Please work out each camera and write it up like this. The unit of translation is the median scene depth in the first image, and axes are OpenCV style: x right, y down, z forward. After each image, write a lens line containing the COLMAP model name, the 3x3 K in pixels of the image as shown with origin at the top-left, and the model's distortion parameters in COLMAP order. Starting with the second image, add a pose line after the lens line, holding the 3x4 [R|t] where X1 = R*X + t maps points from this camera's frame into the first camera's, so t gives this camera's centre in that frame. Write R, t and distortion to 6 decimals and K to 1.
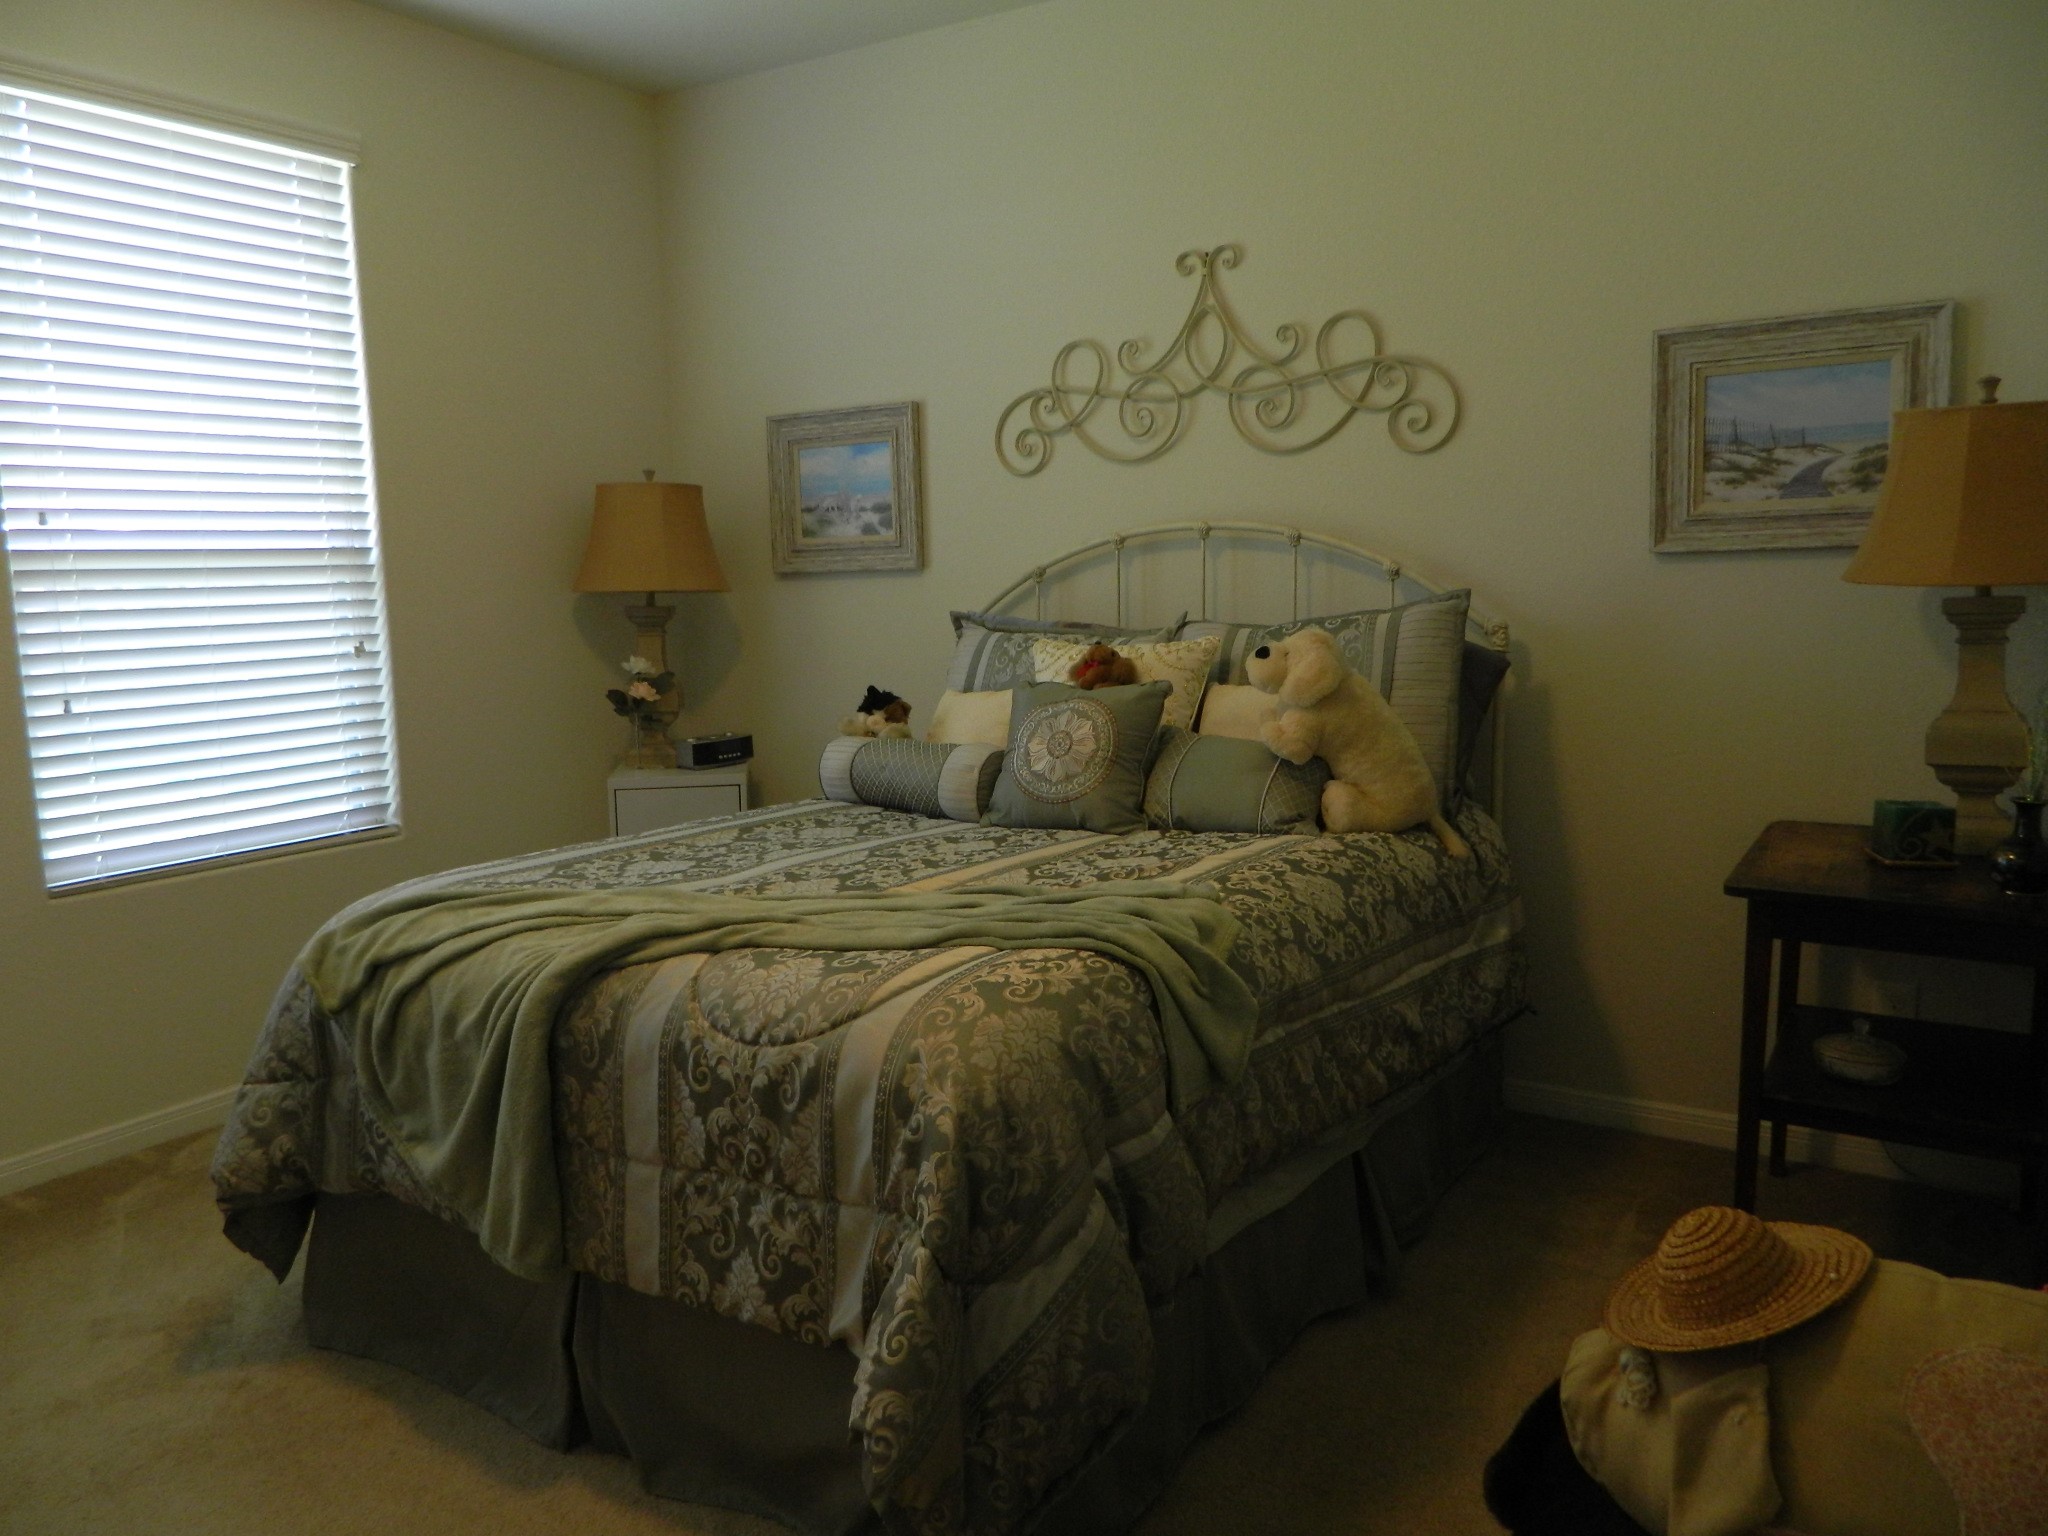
lens RADIAL K [[1515.5, 0, 1020.7], [0, 1515.5, 762.3], [0, 0, 1]] dist [0.005472, -0.003720]
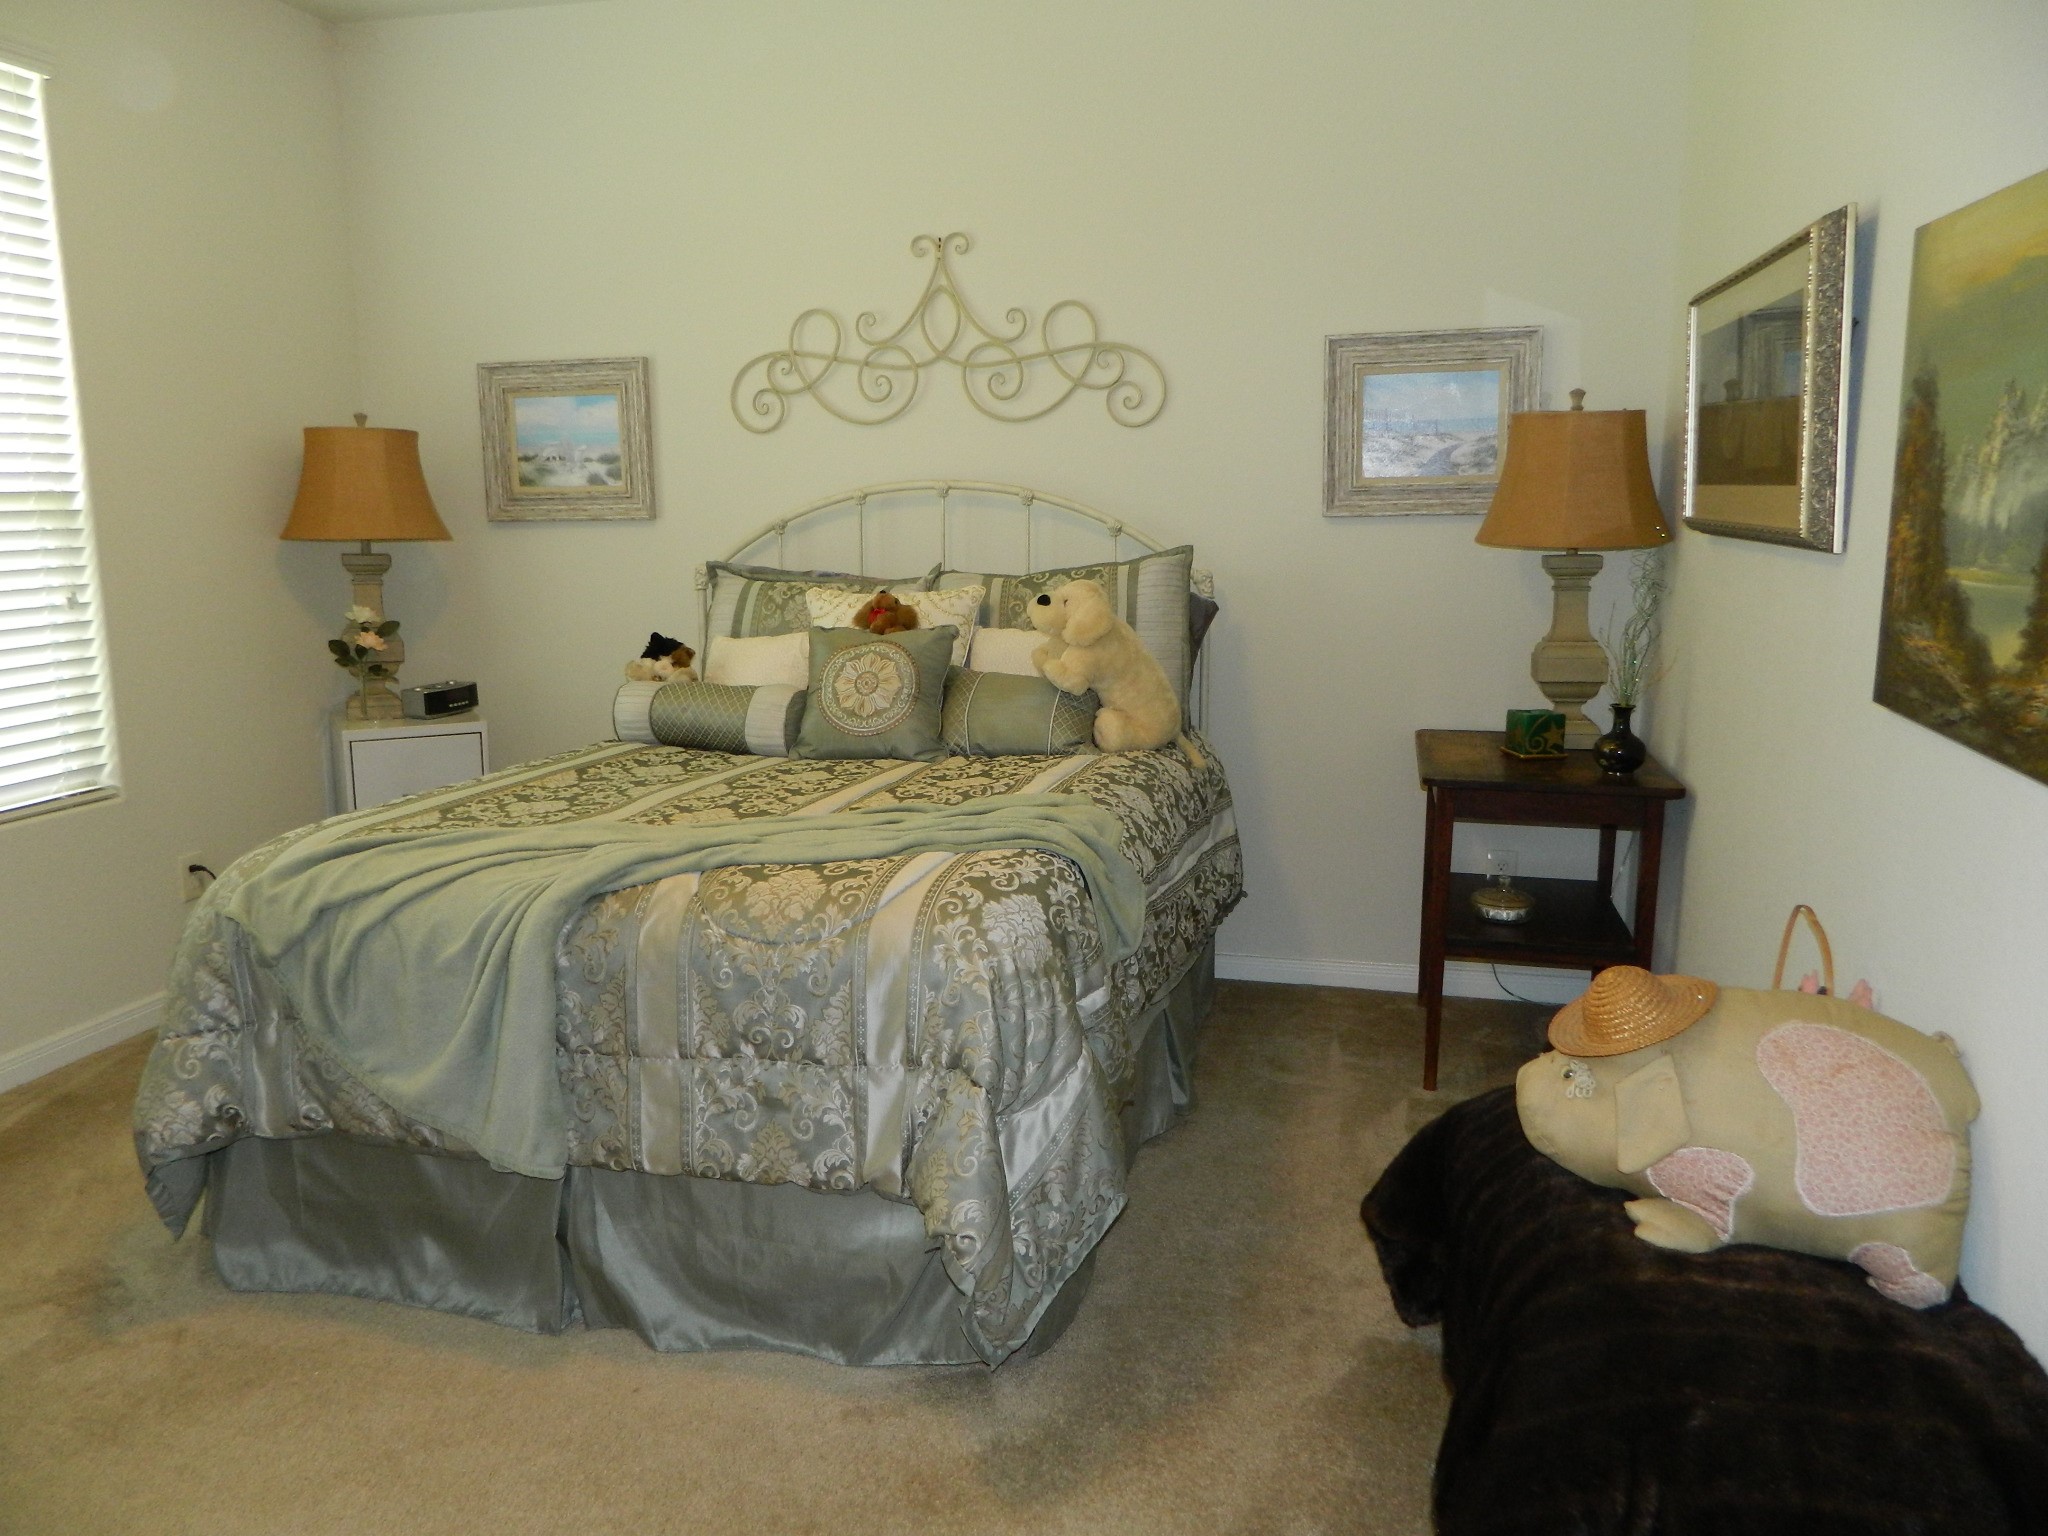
lens RADIAL K [[1515.5, 0, 1020.7], [0, 1515.5, 762.3], [0, 0, 1]] dist [0.005472, -0.003720]
pose [[0.946771, -0.040408, 0.319361, -0.216946], [0.027772, 0.998644, 0.044025, 0.000354], [-0.320708, -0.032812, 0.946610, -0.093717]]
